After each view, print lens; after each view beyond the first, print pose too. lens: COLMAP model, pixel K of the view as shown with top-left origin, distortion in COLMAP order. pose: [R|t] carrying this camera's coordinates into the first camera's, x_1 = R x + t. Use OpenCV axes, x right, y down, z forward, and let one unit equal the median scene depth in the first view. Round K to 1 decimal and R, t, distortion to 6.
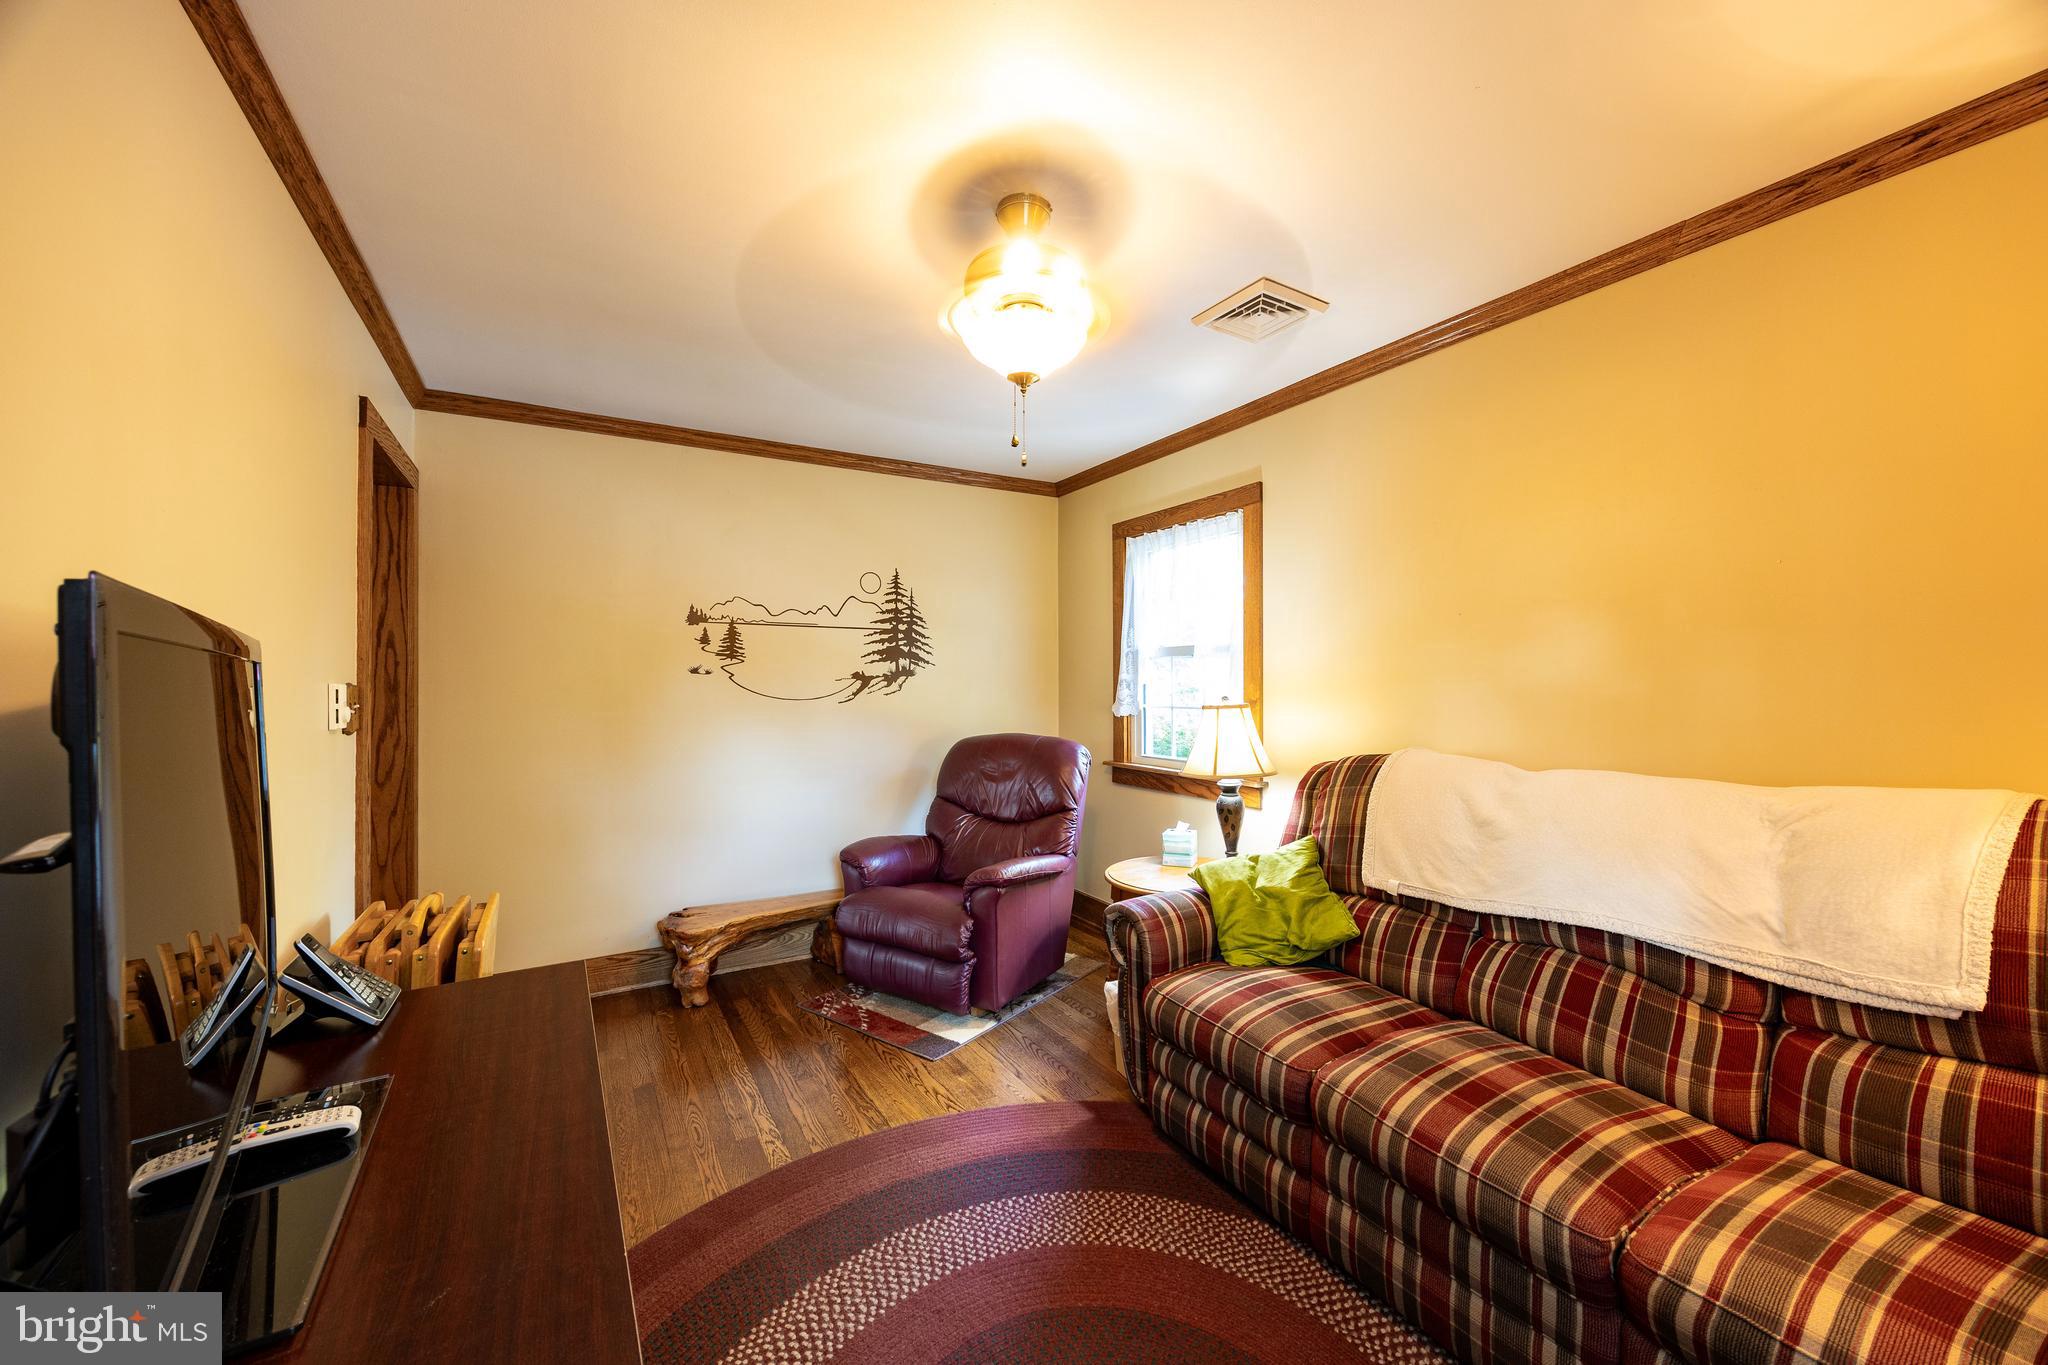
lens RADIAL K [[783.6, 0, 1029.2], [0, 783.6, 685.8], [0, 0, 1]] dist [-0.004275, 0.000330]
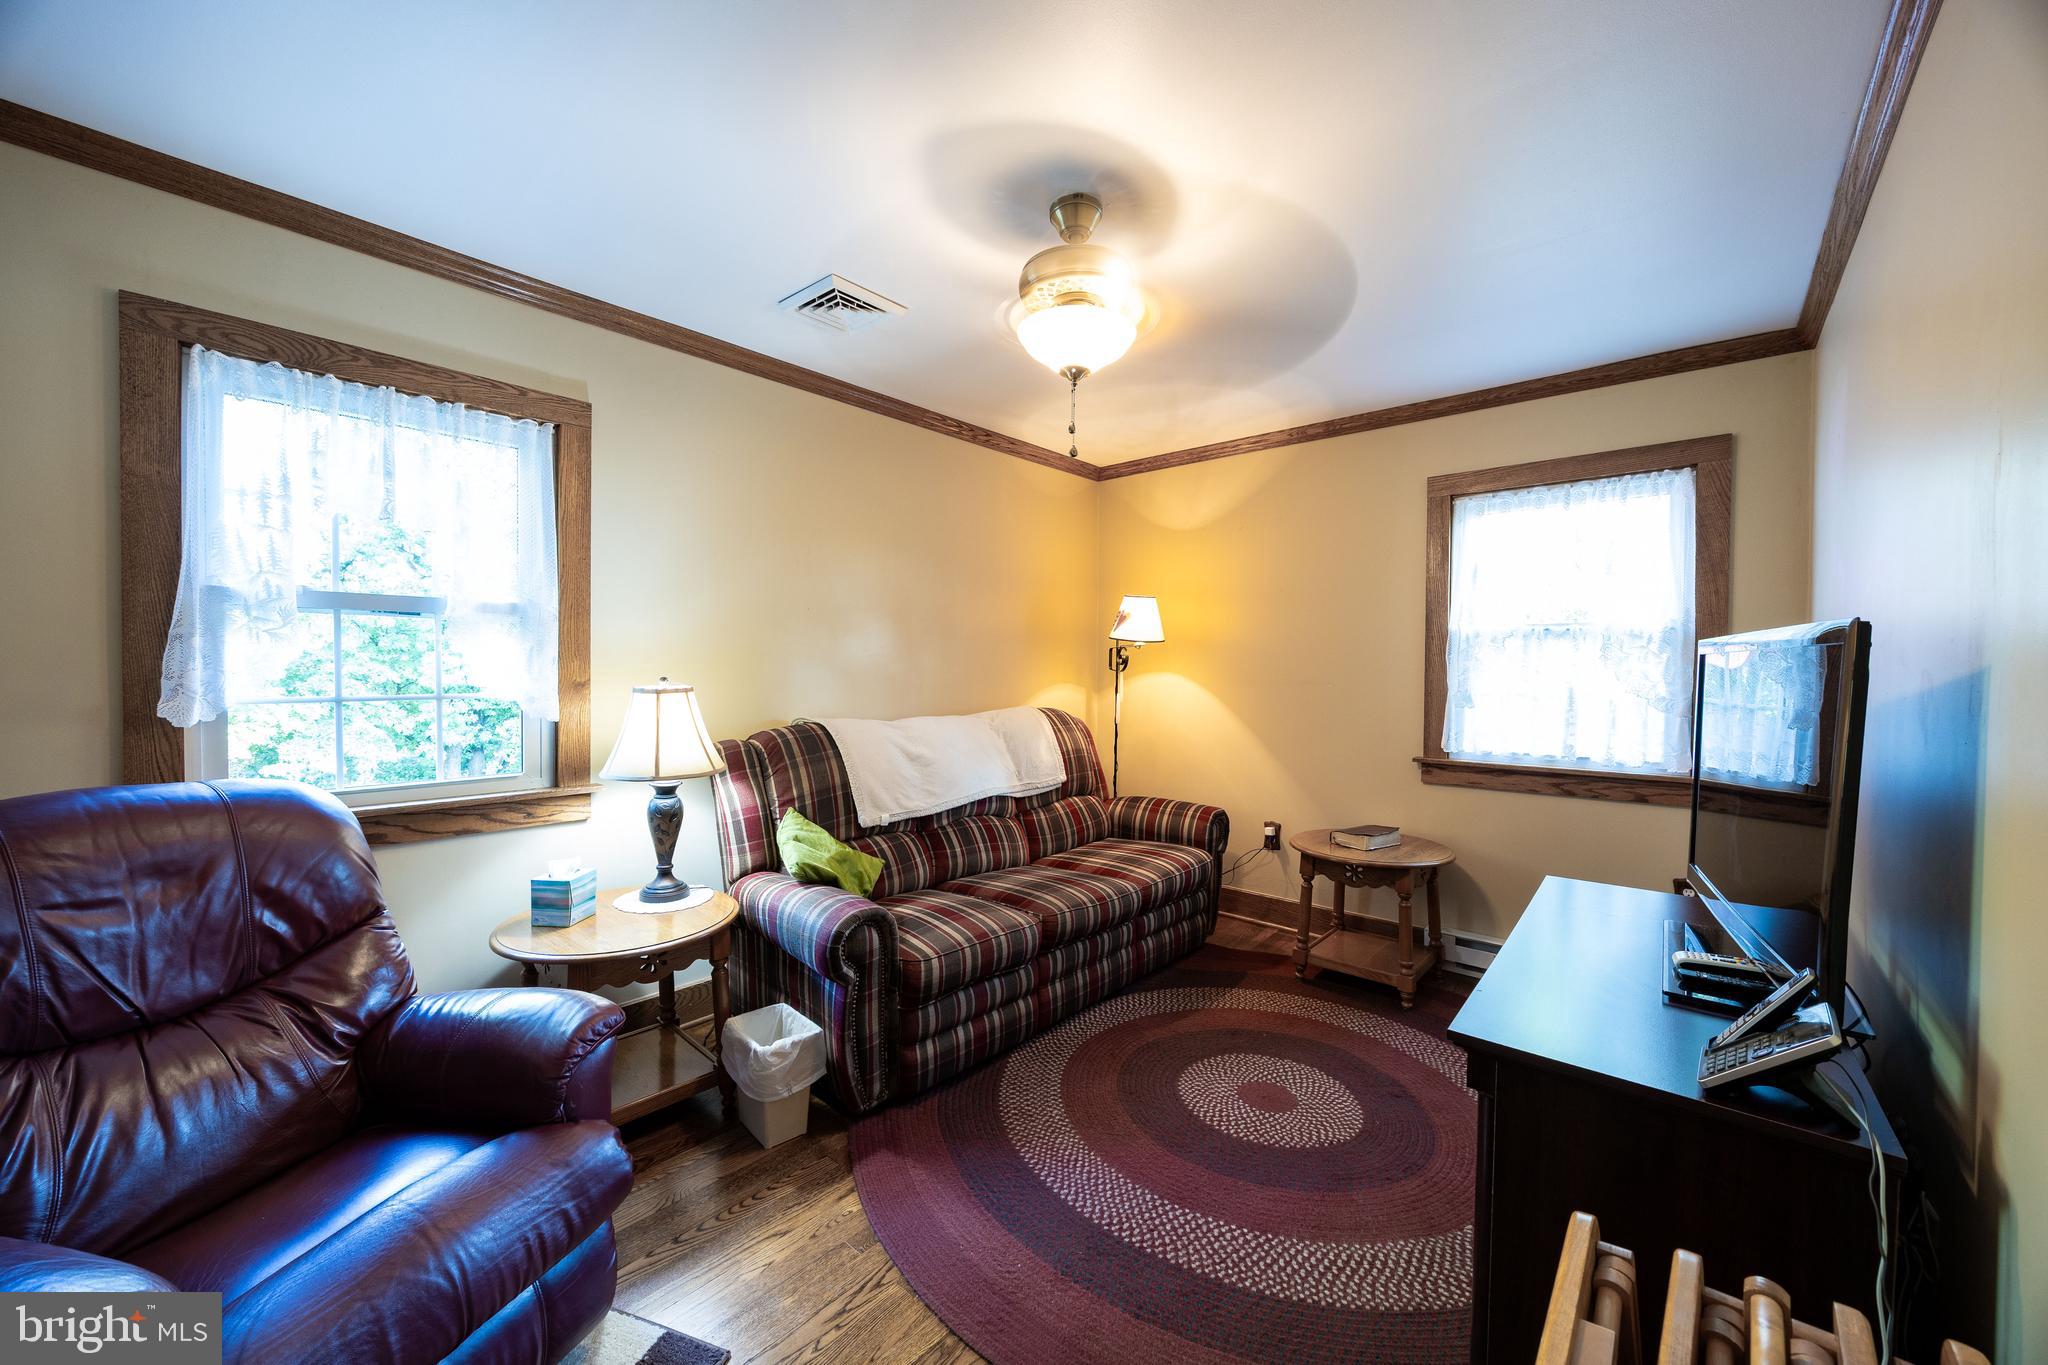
lens RADIAL K [[783.6, 0, 1015.3], [0, 783.6, 687.9], [0, 0, 1]] dist [-0.004275, 0.000330]
pose [[-0.315046, -0.022485, 0.948810, -0.971642], [-0.005082, 0.999745, 0.022005, 0.007097], [-0.949063, 0.002111, -0.315080, 1.387624]]
